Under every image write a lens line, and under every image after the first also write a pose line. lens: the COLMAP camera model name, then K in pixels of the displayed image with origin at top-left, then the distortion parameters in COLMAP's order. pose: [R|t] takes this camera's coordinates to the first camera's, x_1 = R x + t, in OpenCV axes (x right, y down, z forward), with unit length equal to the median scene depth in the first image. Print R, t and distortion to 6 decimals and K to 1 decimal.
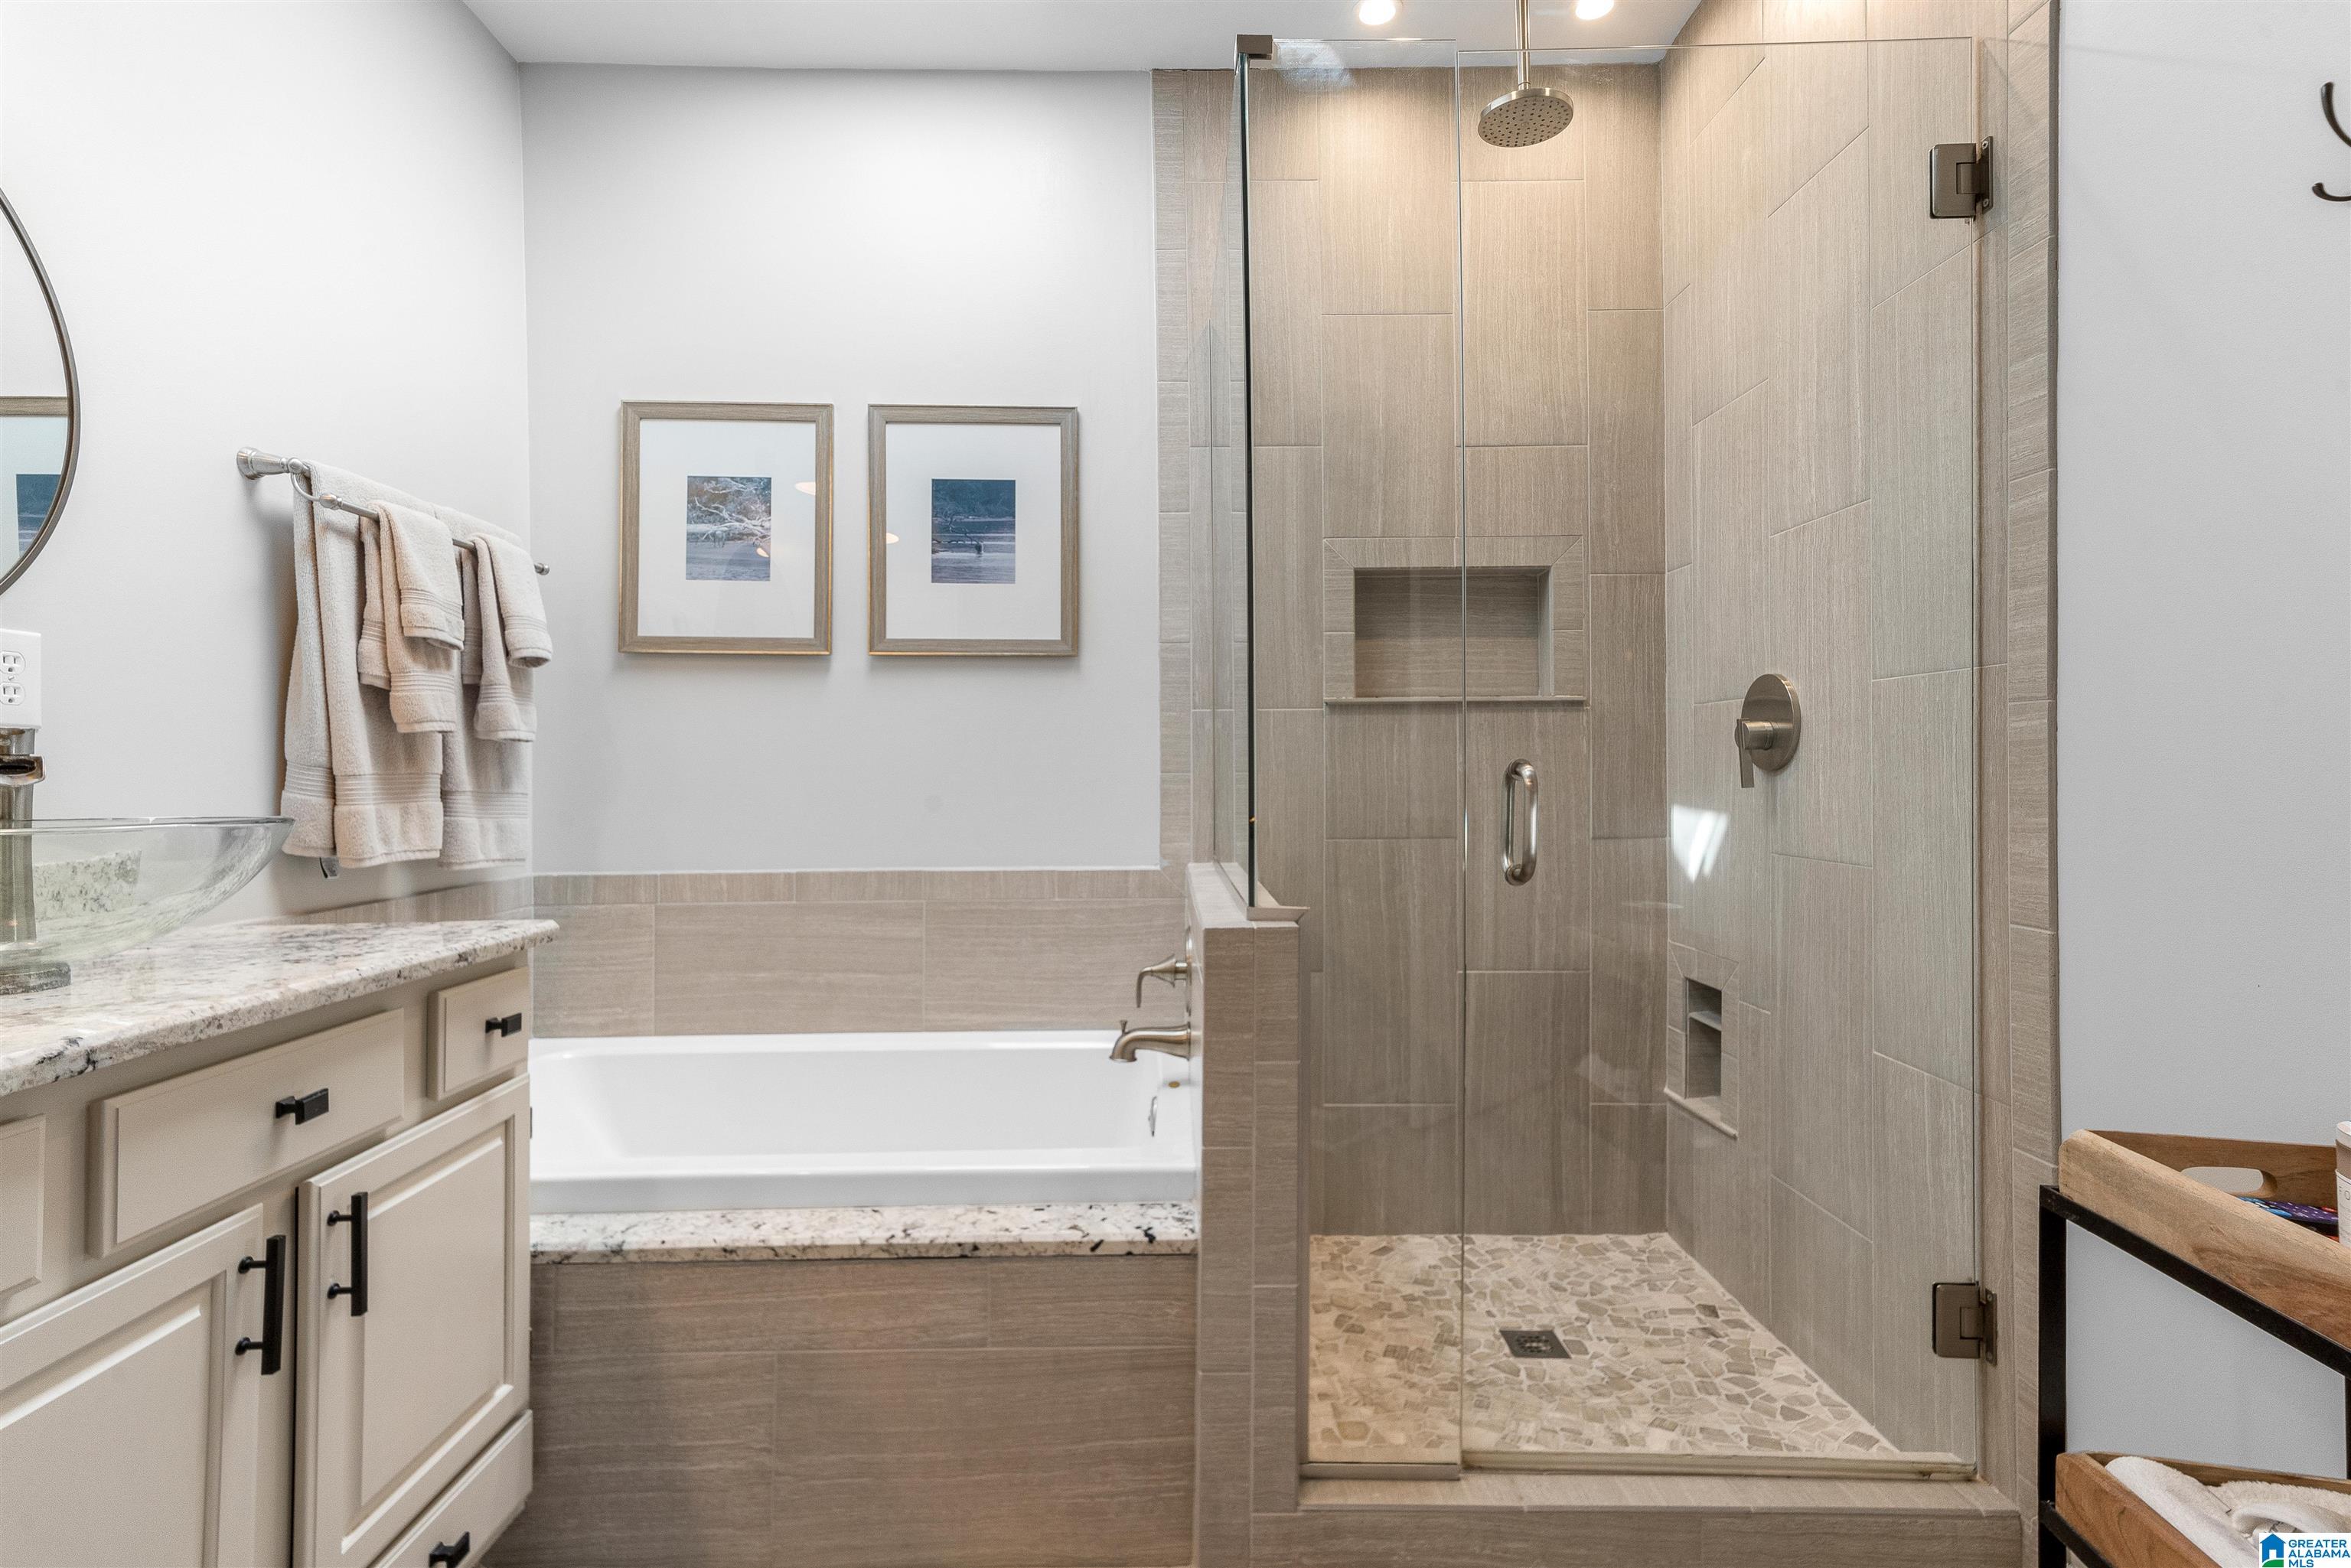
lens RADIAL K [[1124.2, 0, 1108.2], [0, 1124.2, 790.4], [0, 0, 1]] dist [-0.015133, 0.000687]
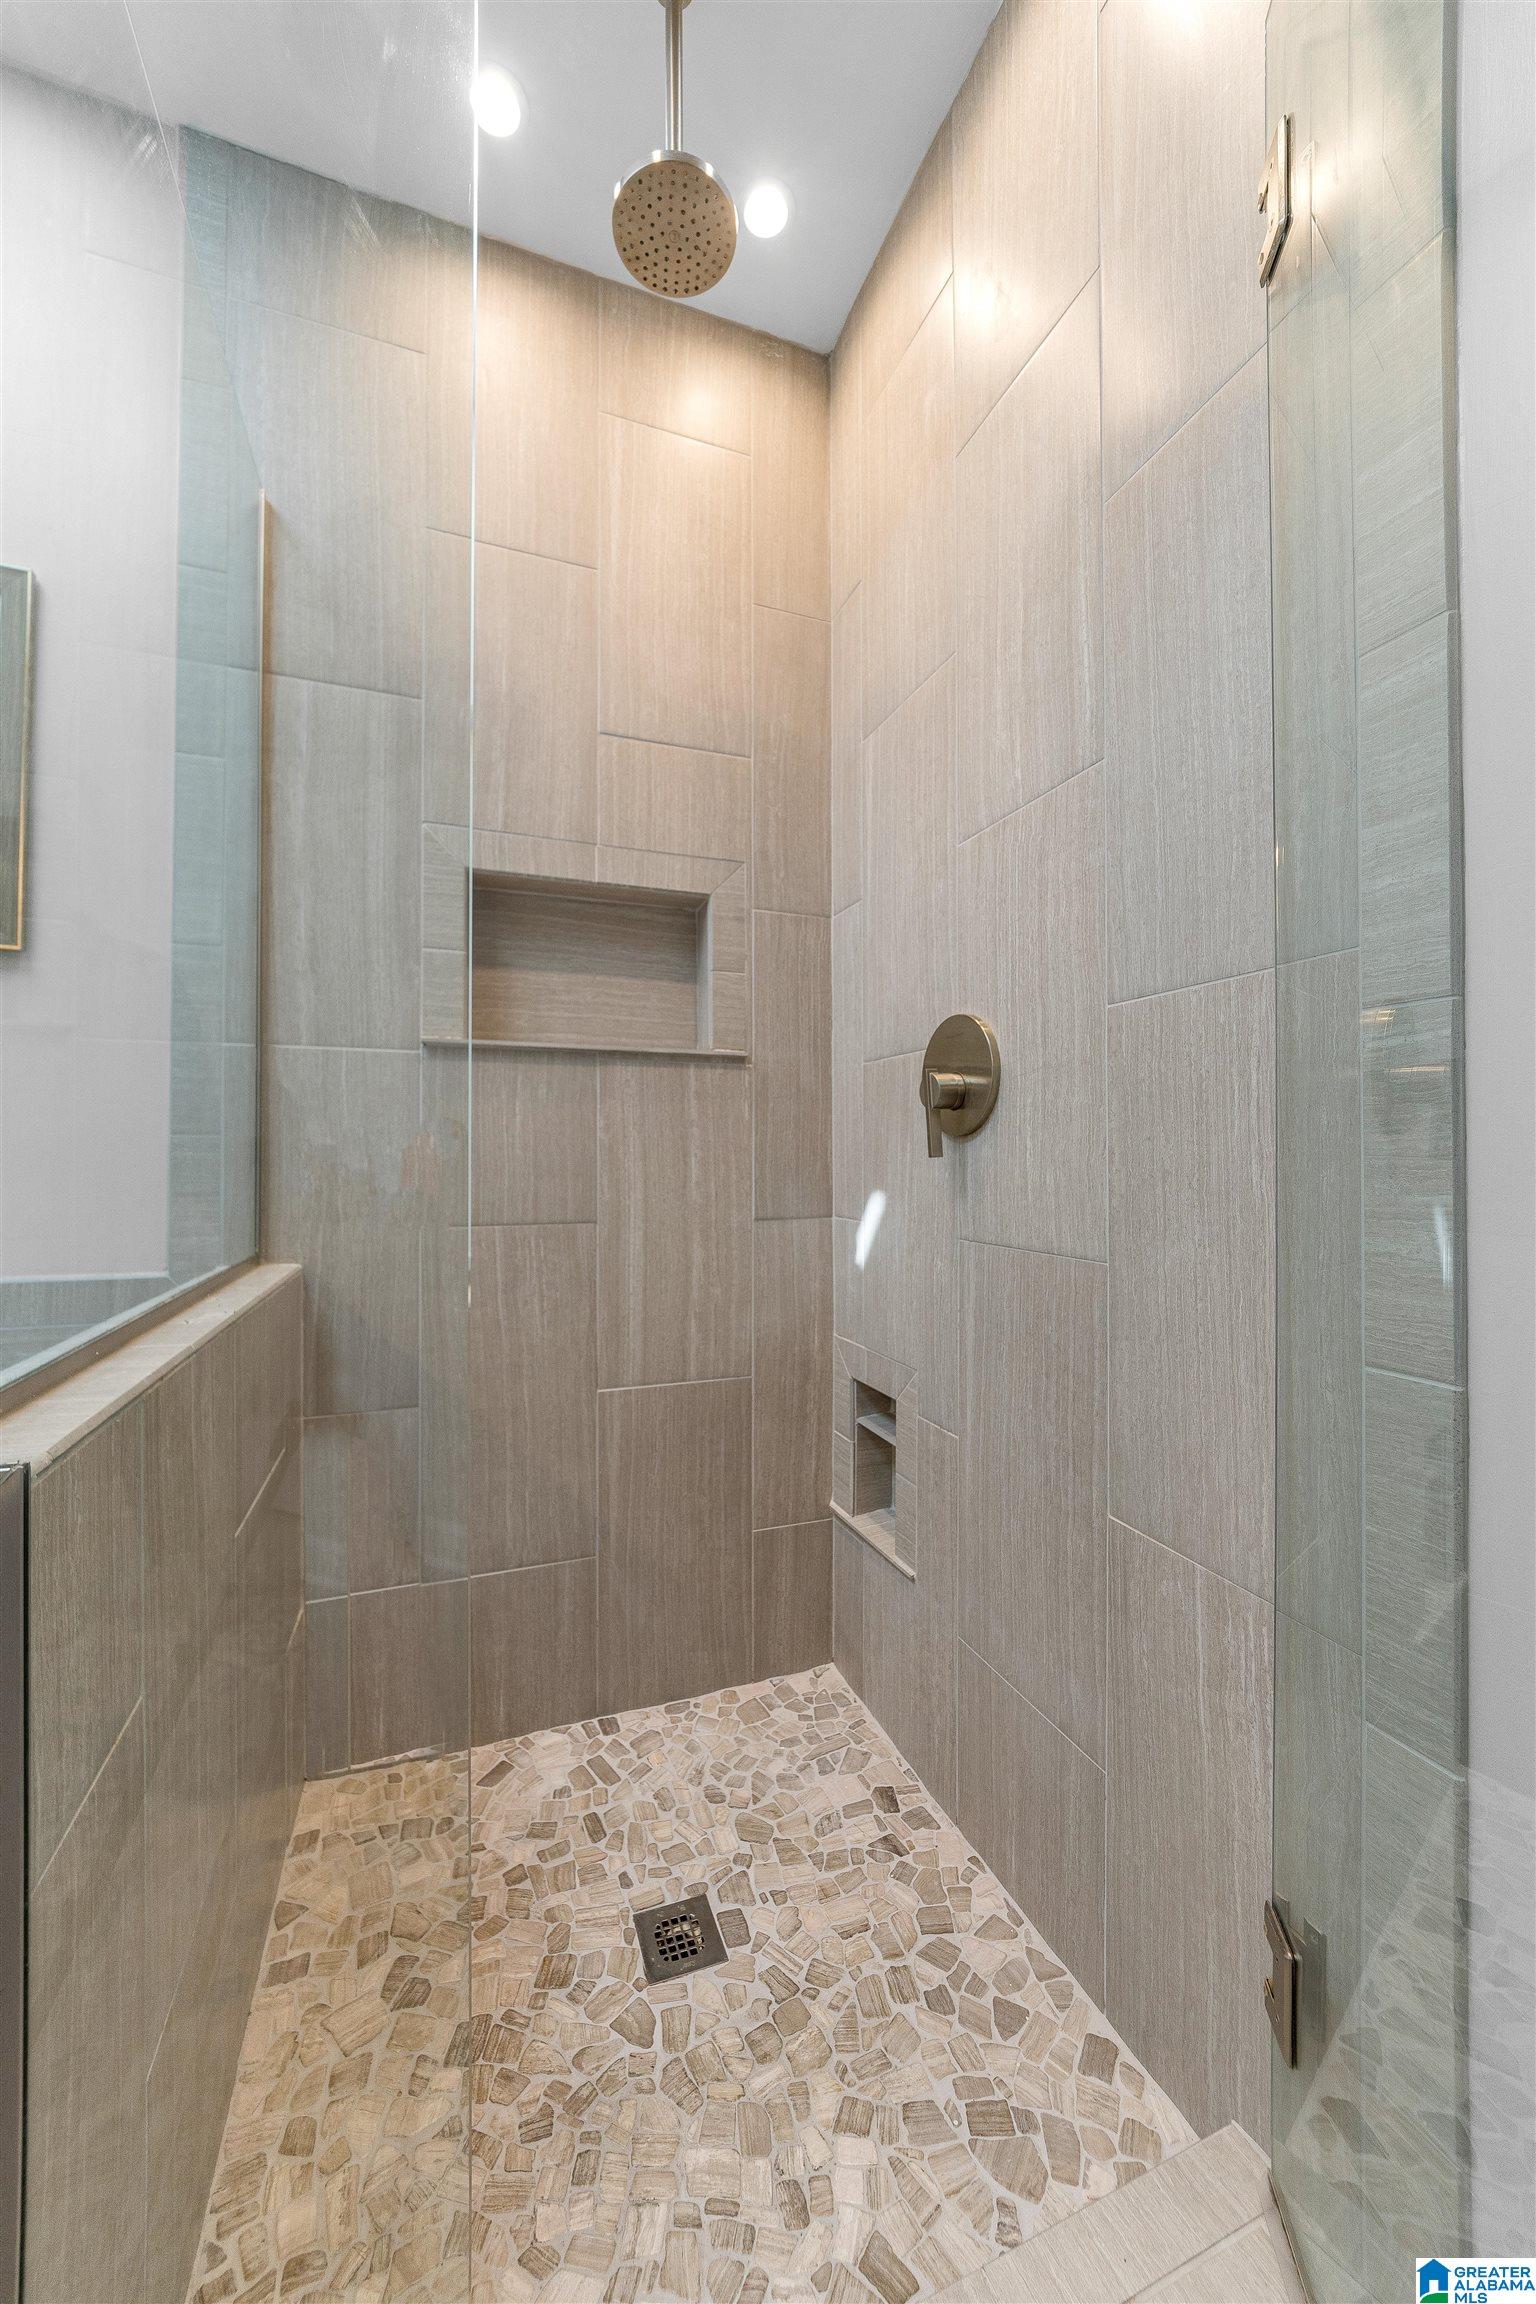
lens RADIAL K [[825.6, 0, 768.0], [0, 825.6, 1152.0], [0, 0, 1]] dist [-0.061778, 0.000025]
pose [[0.913771, 0.011263, 0.406074, 0.210195], [-0.001514, 0.999703, -0.024320, 0.007623], [-0.406228, 0.021608, 0.913516, 0.477207]]
